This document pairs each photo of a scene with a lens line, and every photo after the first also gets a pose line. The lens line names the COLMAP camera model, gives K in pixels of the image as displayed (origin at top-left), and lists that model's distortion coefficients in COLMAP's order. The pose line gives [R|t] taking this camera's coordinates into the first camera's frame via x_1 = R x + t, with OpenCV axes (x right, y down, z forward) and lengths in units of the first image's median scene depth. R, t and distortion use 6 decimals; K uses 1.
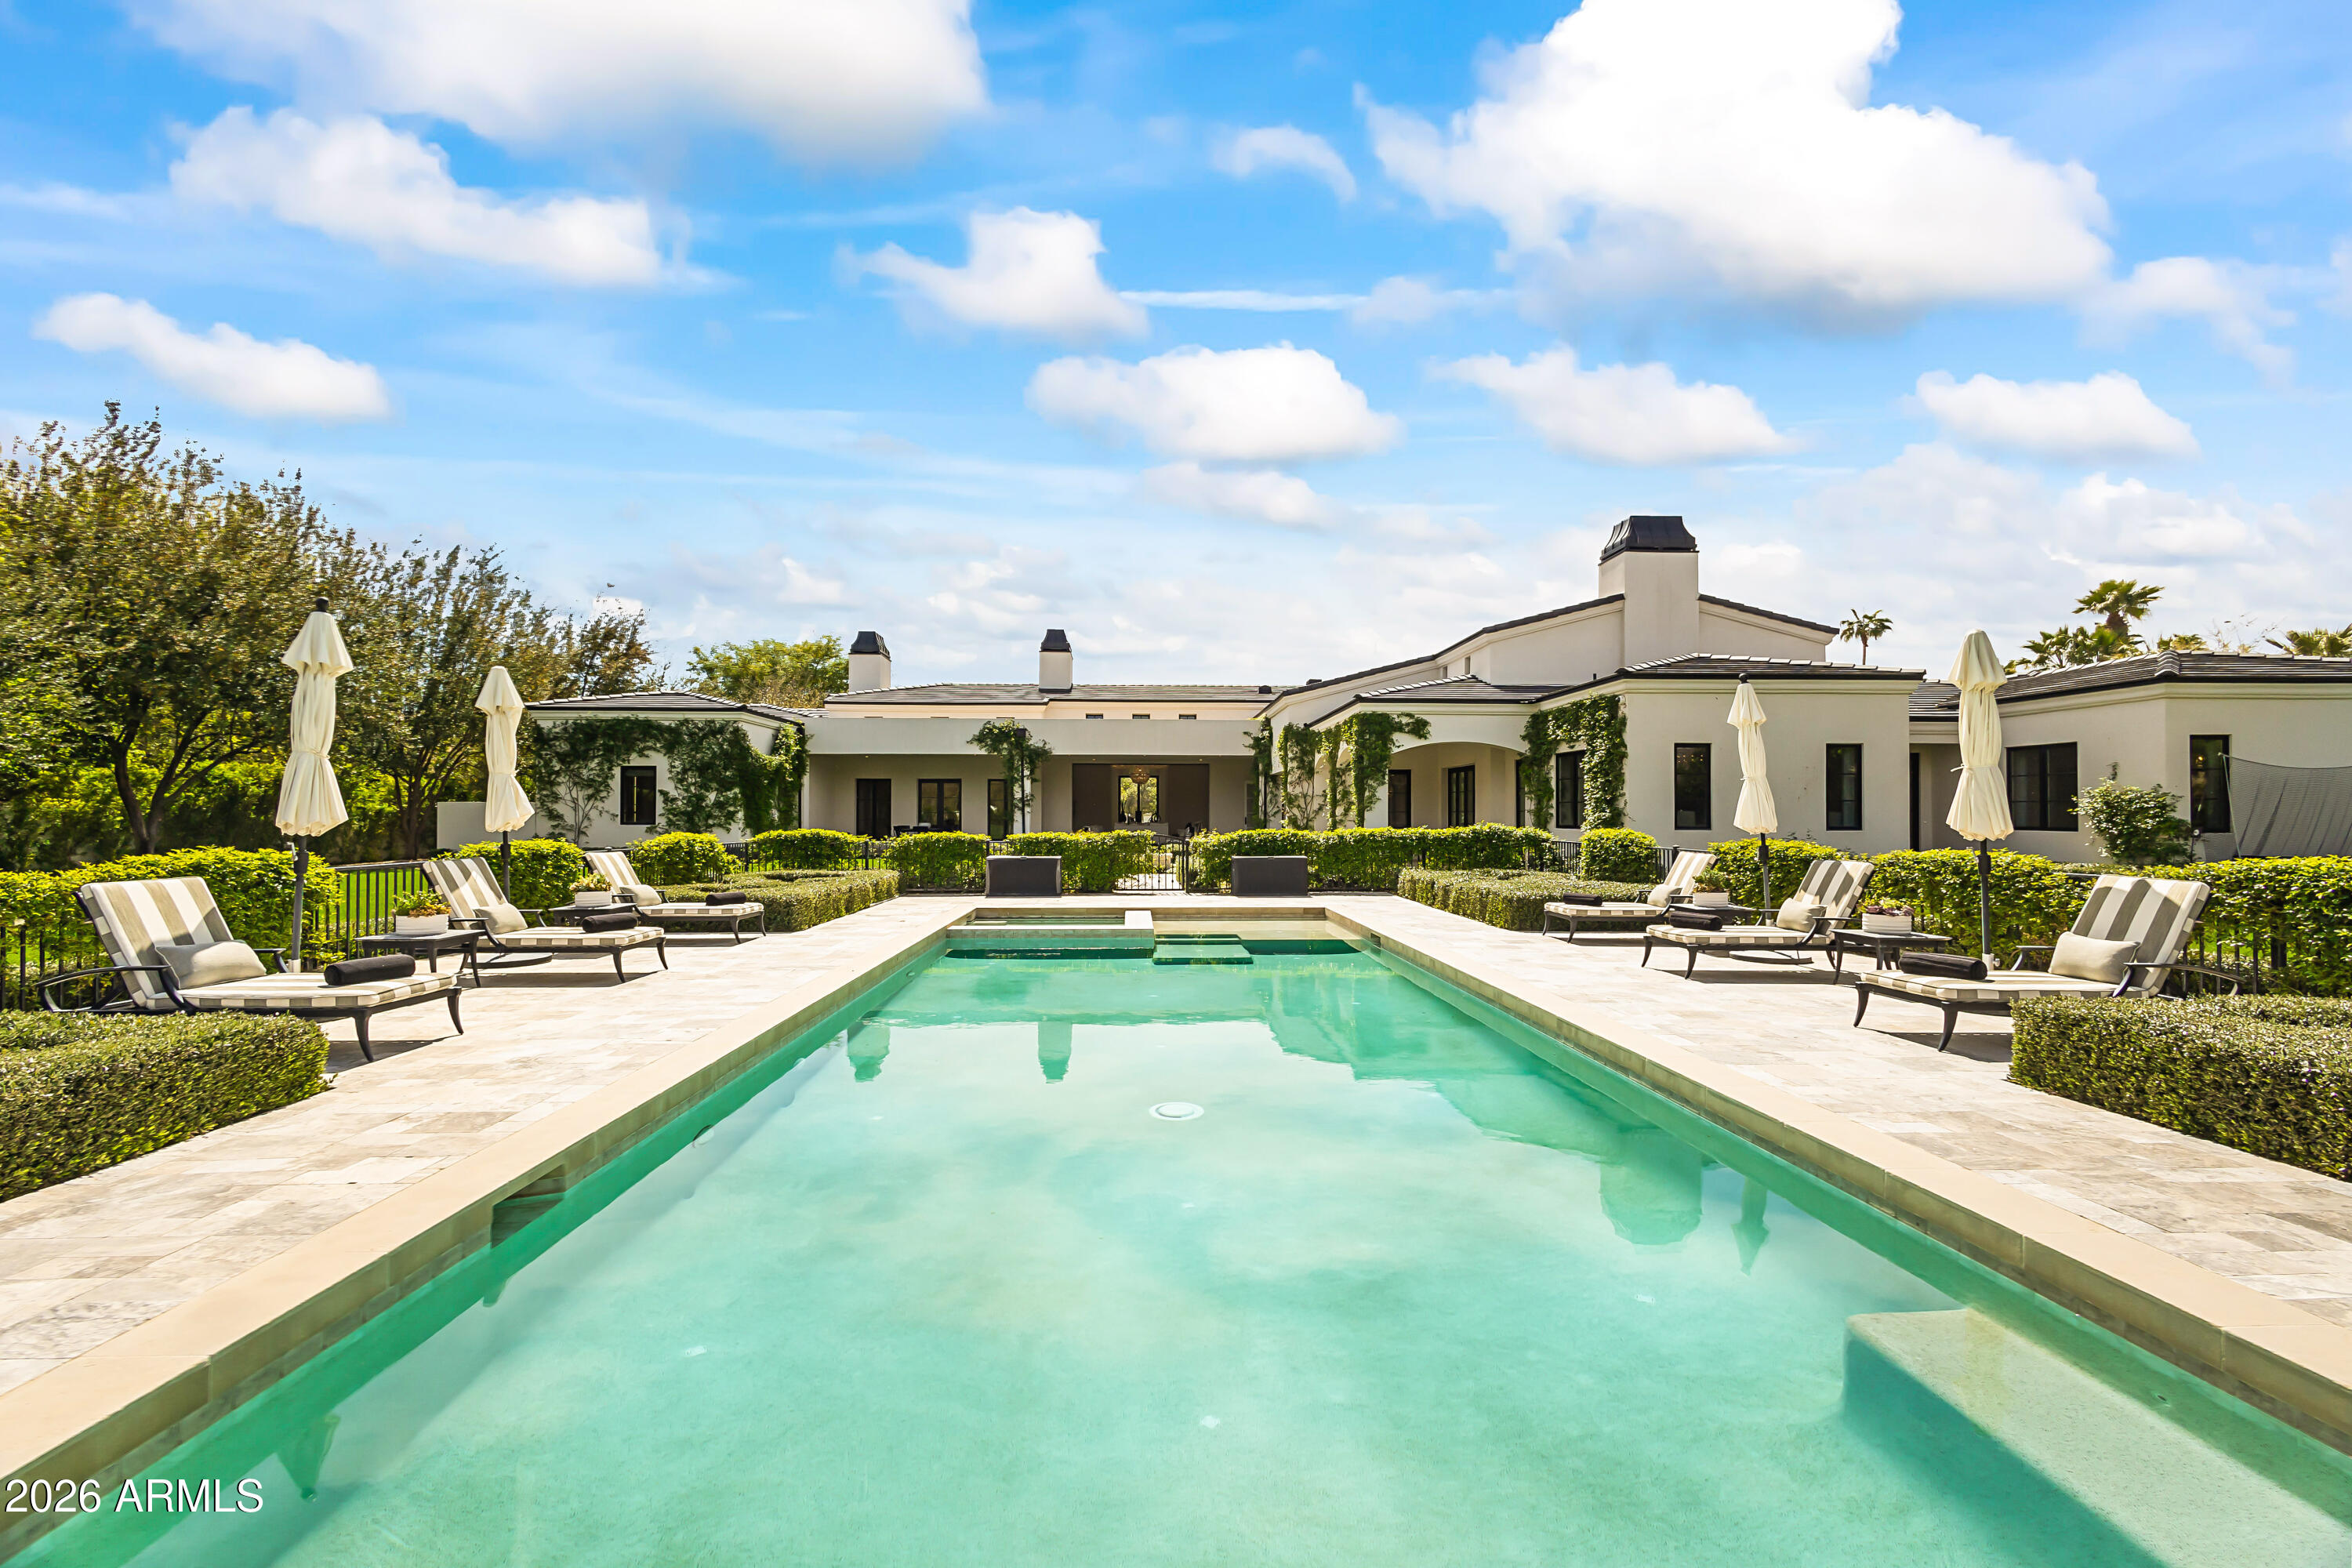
lens RADIAL K [[1102.9, 0, 1176.0], [0, 1102.9, 784.0], [0, 0, 1]] dist [0.016074, -0.007044]
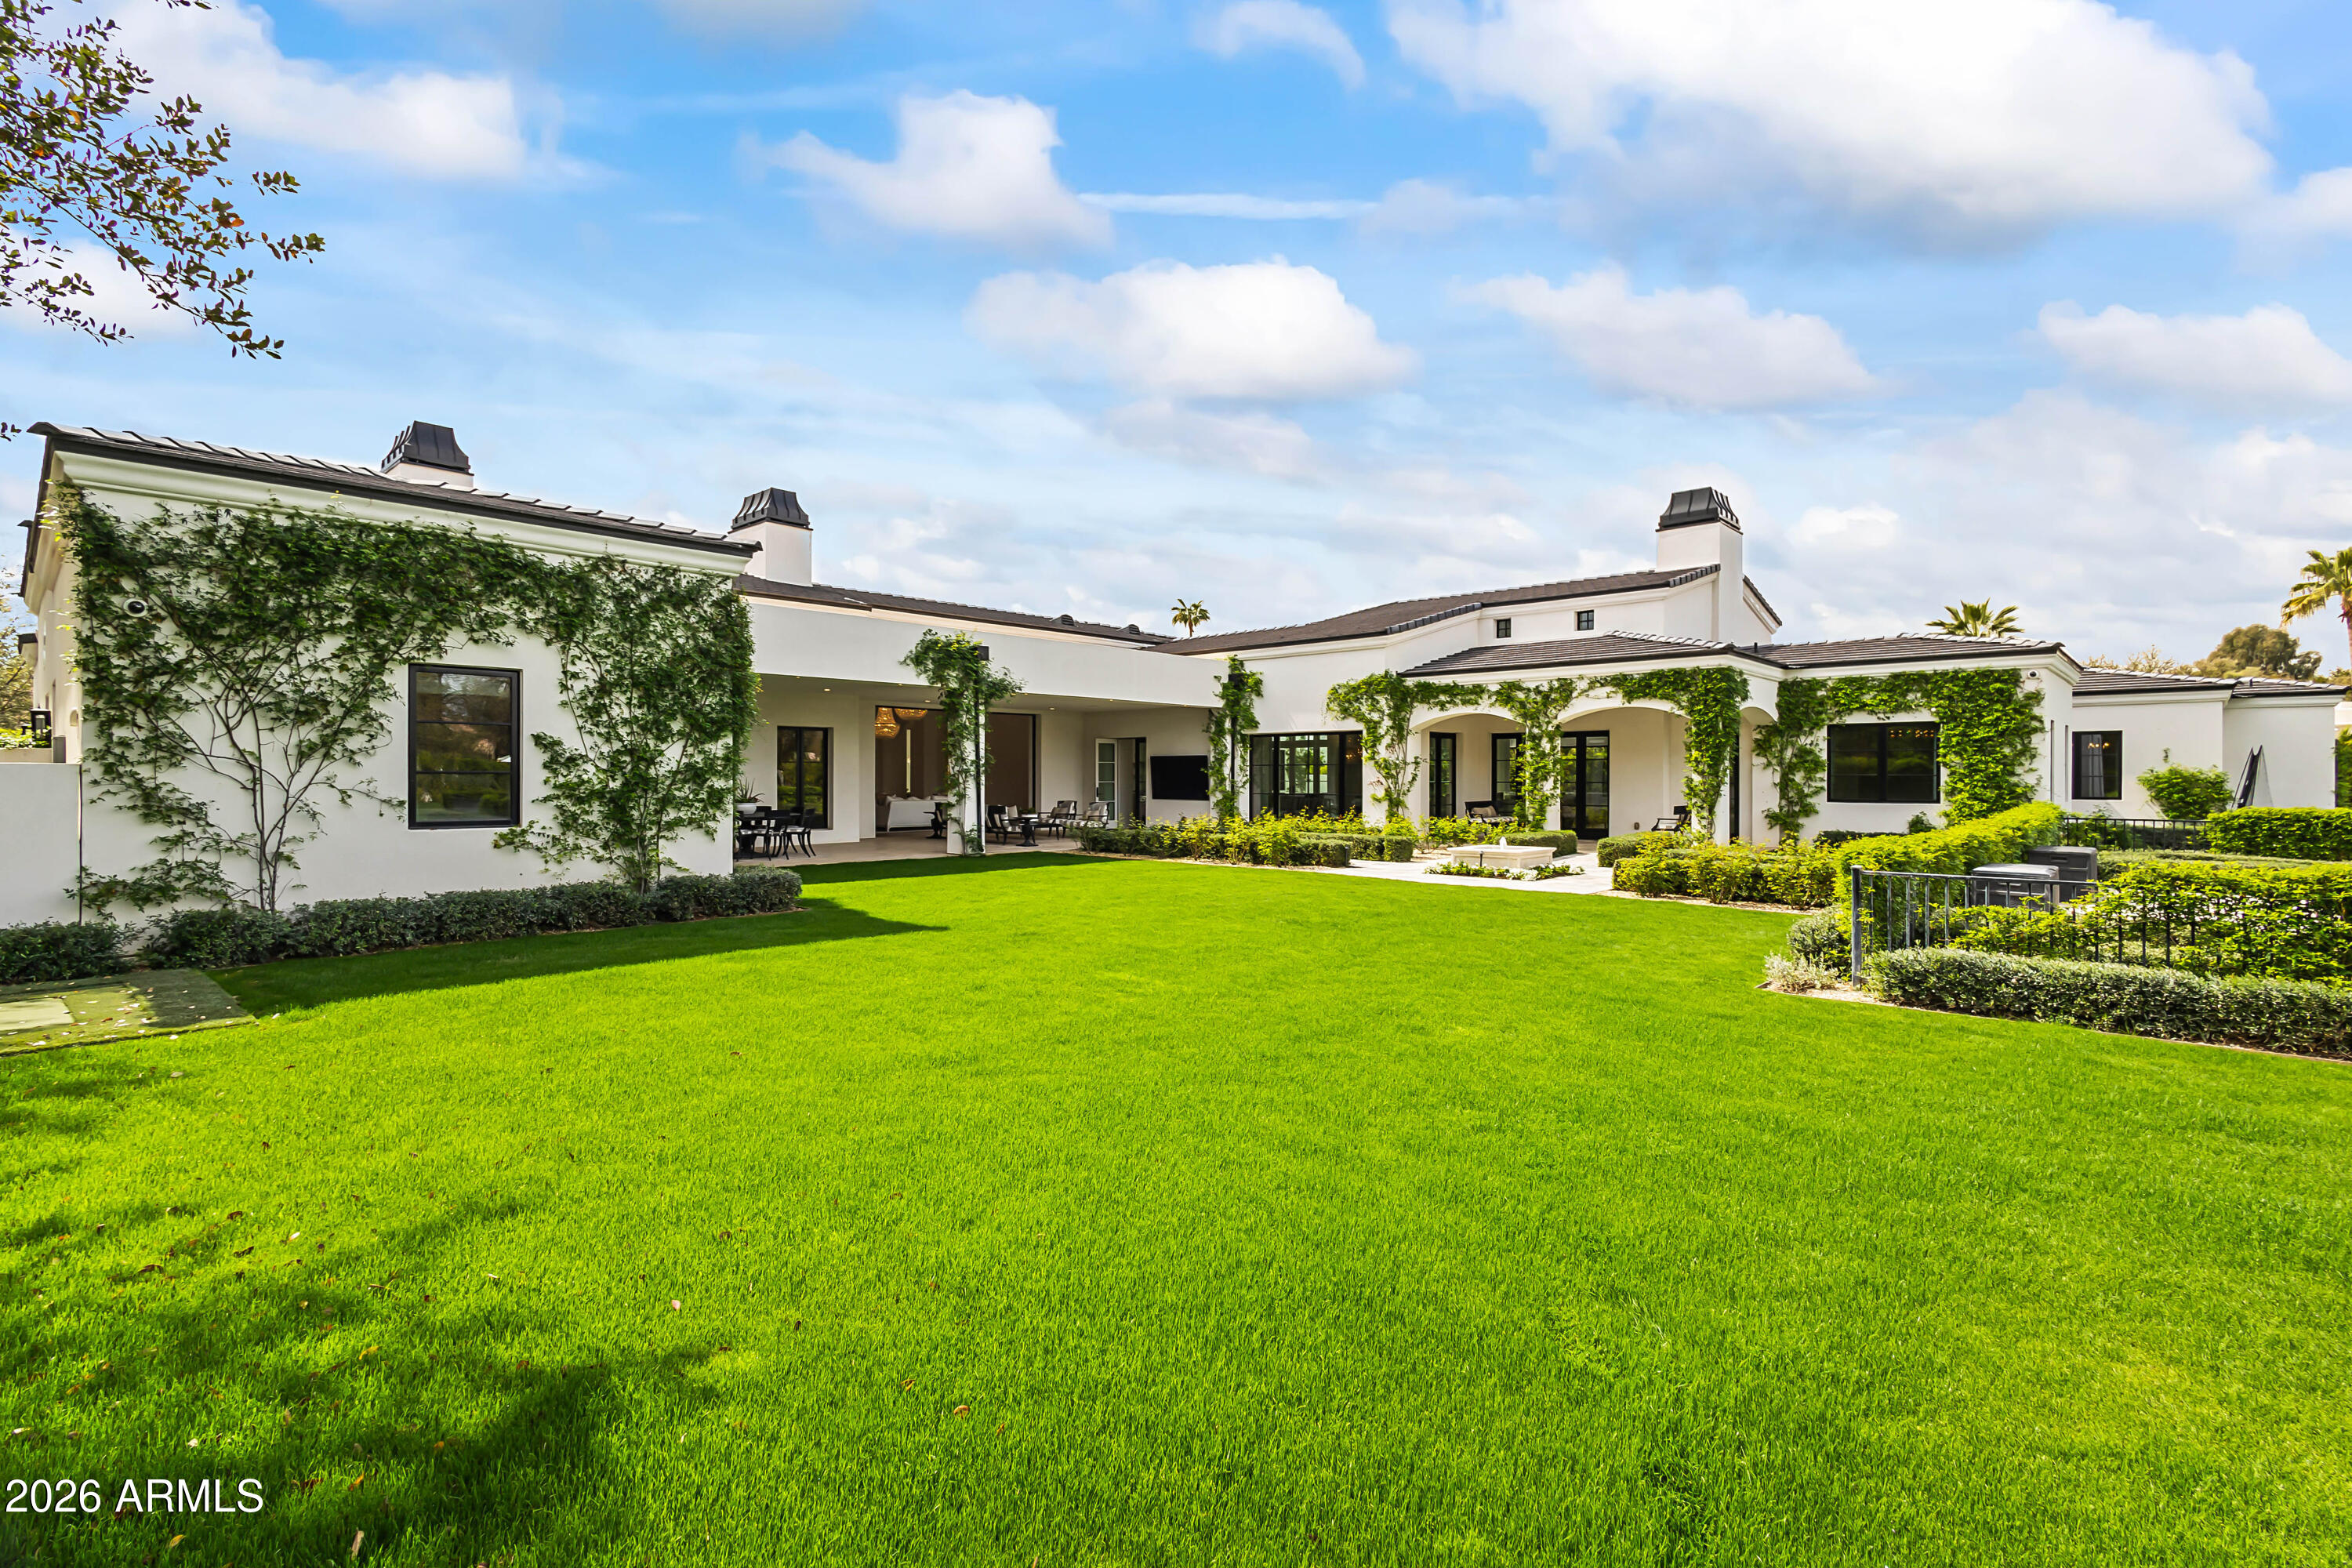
lens RADIAL K [[1102.9, 0, 1176.0], [0, 1102.9, 784.0], [0, 0, 1]] dist [0.016074, -0.007044]
pose [[0.701937, -0.005161, 0.712221, -0.659666], [-0.022358, 0.999321, 0.029277, 0.007058], [-0.711888, -0.036474, 0.701345, 0.644775]]
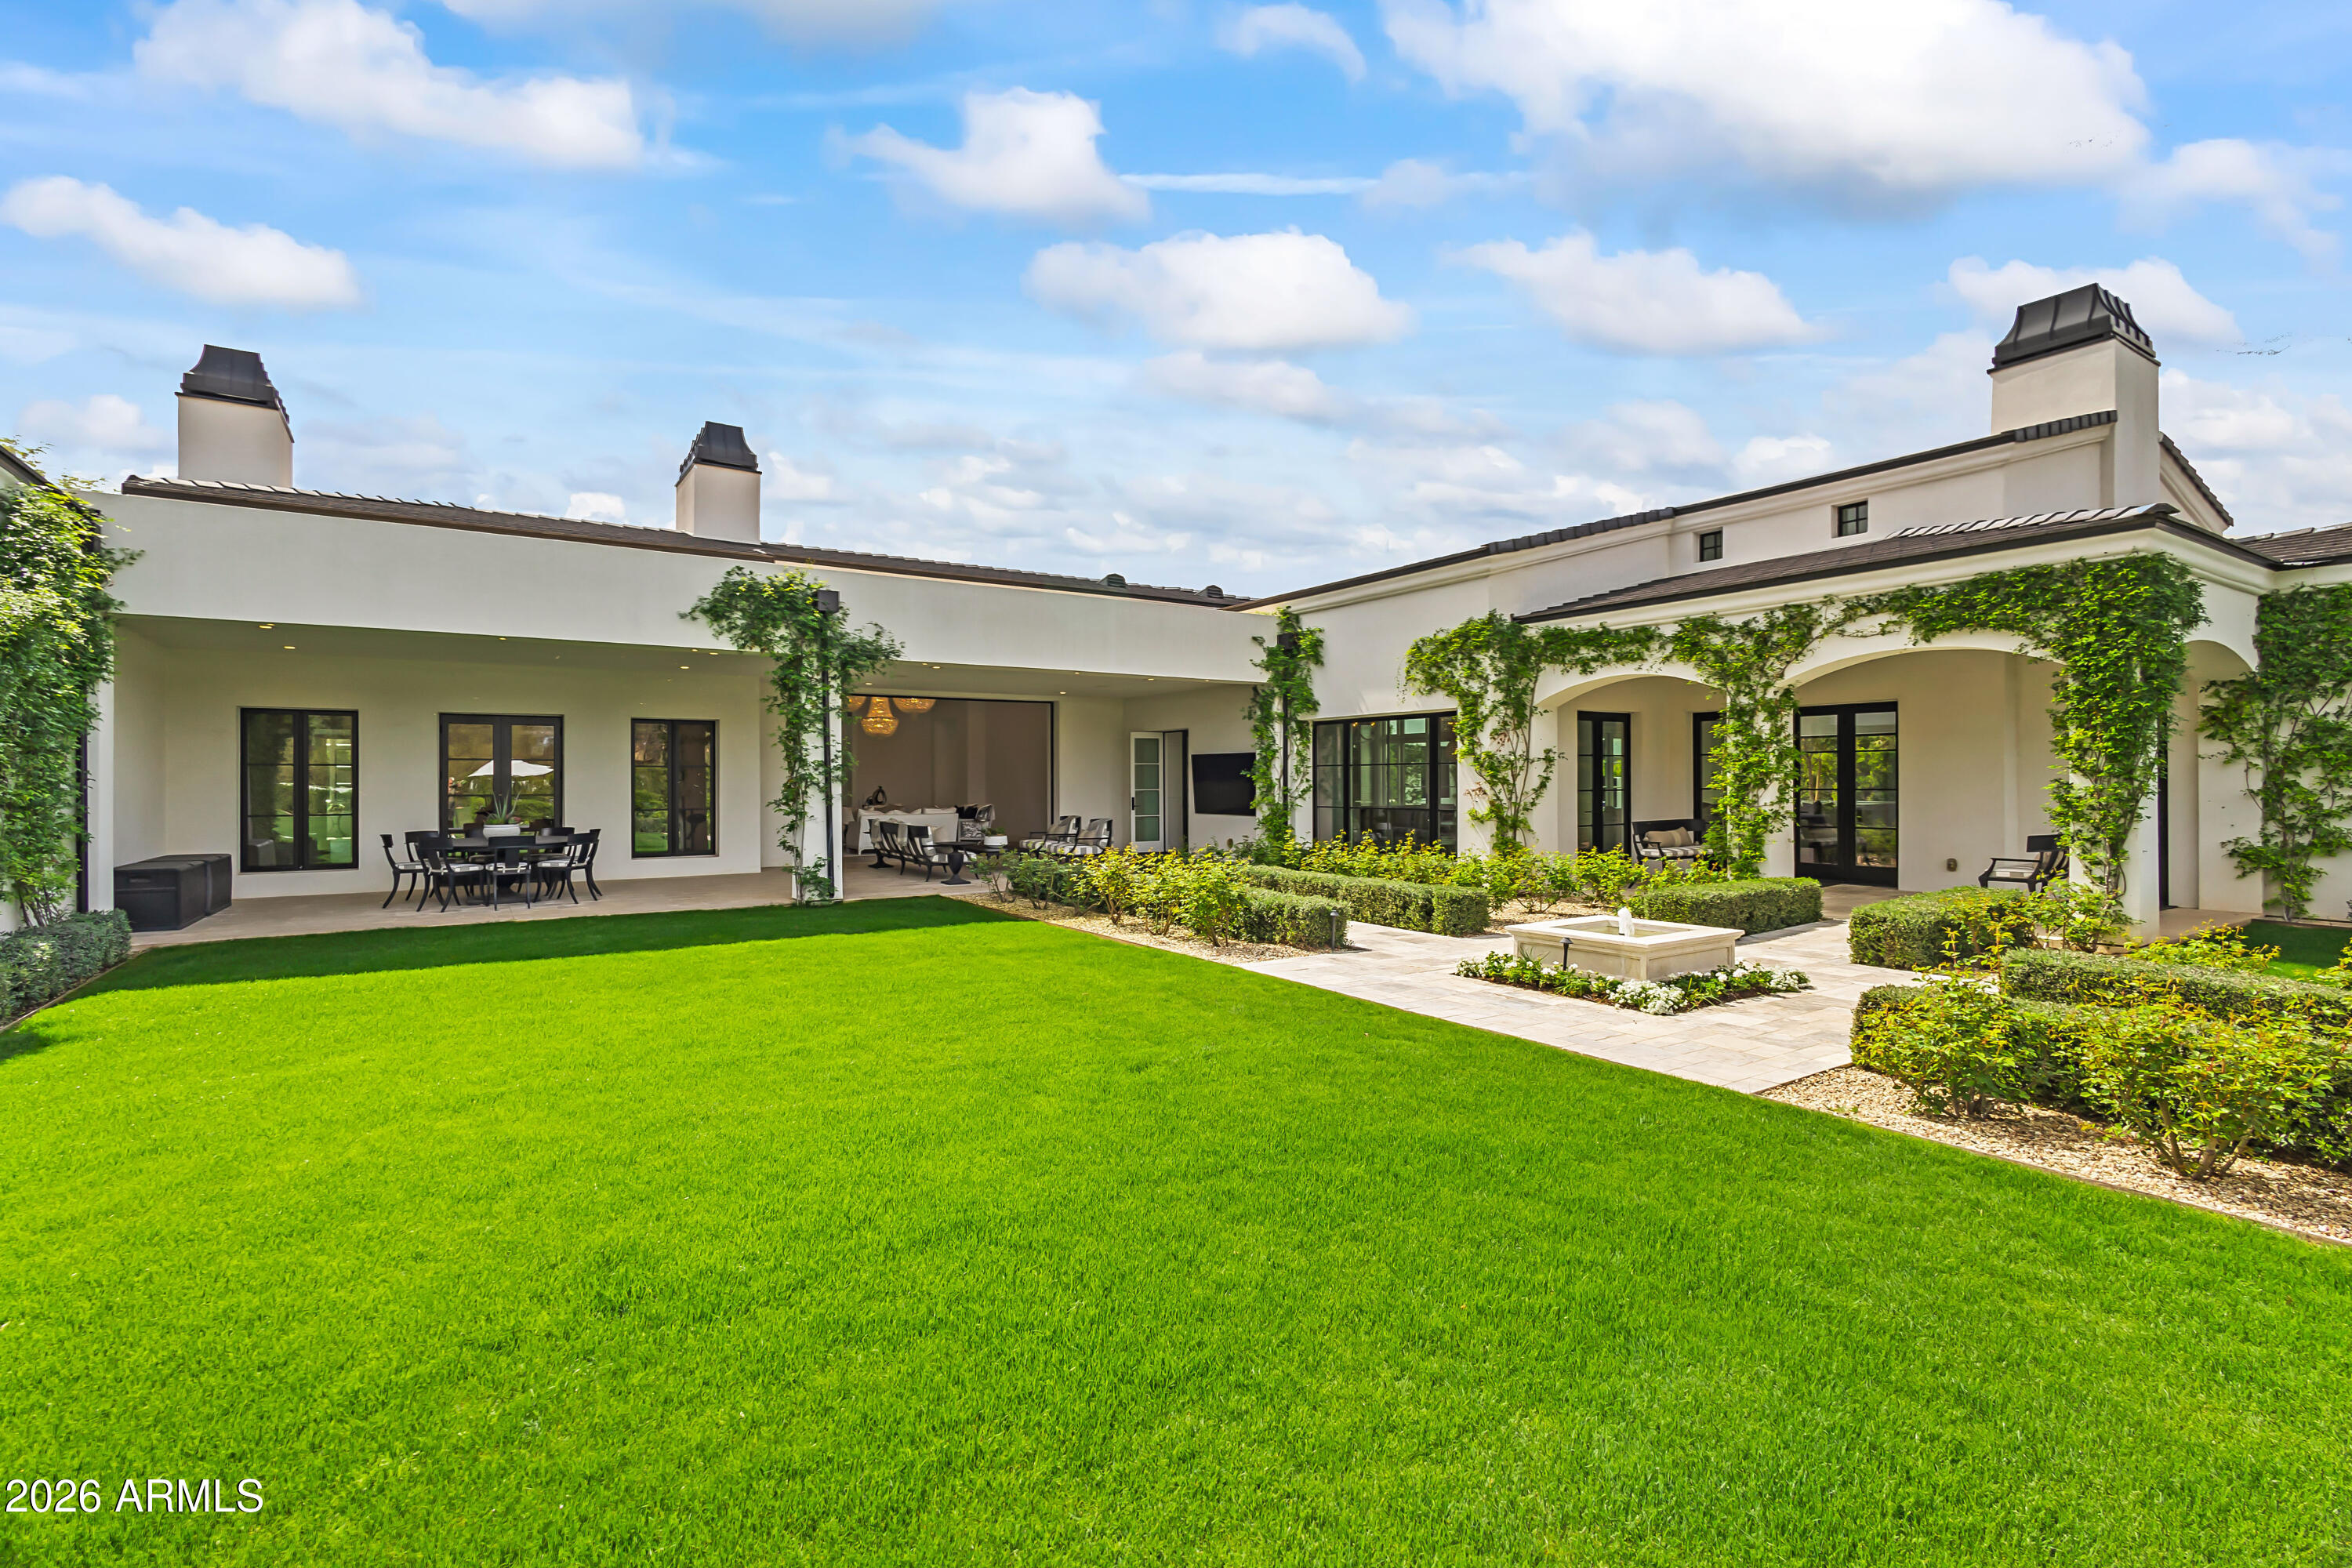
lens RADIAL K [[1079.6, 0, 1176.0], [0, 1079.6, 784.0], [0, 0, 1]] dist [0.011913, -0.000913]
pose [[0.850626, -0.006995, 0.525724, -0.317932], [-0.010463, 0.999488, 0.030228, 0.009833], [-0.525667, -0.031213, 0.850118, 0.772547]]
